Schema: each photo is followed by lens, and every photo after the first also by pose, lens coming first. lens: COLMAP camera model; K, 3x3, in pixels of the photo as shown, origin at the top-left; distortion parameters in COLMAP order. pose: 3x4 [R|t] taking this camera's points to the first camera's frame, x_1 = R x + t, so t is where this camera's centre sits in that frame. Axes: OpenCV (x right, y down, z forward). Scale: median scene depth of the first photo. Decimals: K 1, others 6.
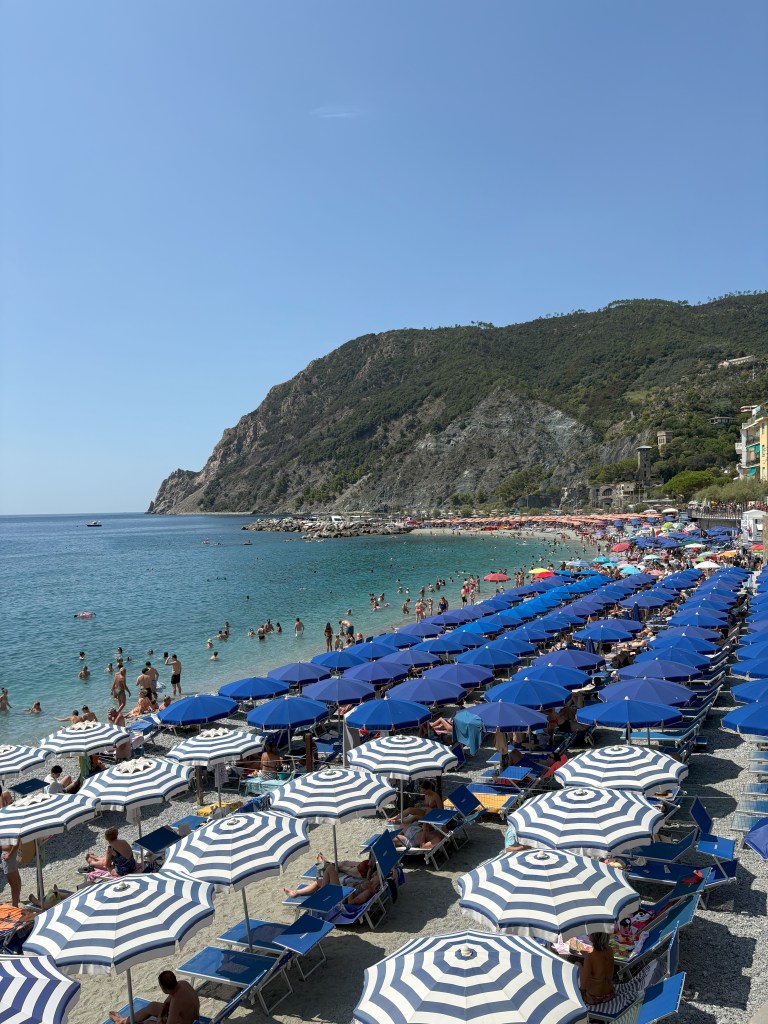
lens RADIAL K [[776.6, 0, 384.0], [0, 776.6, 512.0], [0, 0, 1]] dist [0.000269, -0.007408]
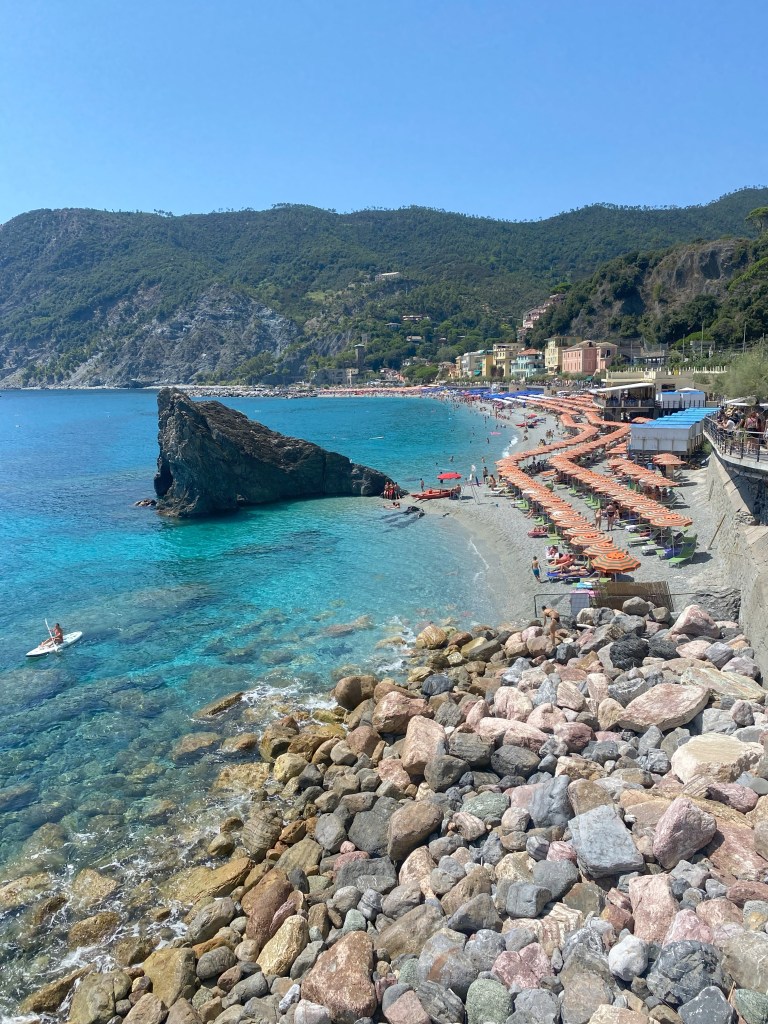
lens RADIAL K [[776.6, 0, 384.0], [0, 776.6, 512.0], [0, 0, 1]] dist [0.000269, -0.007408]
pose [[0.886559, -0.071927, 0.456989, -0.172185], [-0.000989, 0.987542, 0.157351, 0.000949], [-0.462614, -0.139953, 0.875444, -0.208096]]
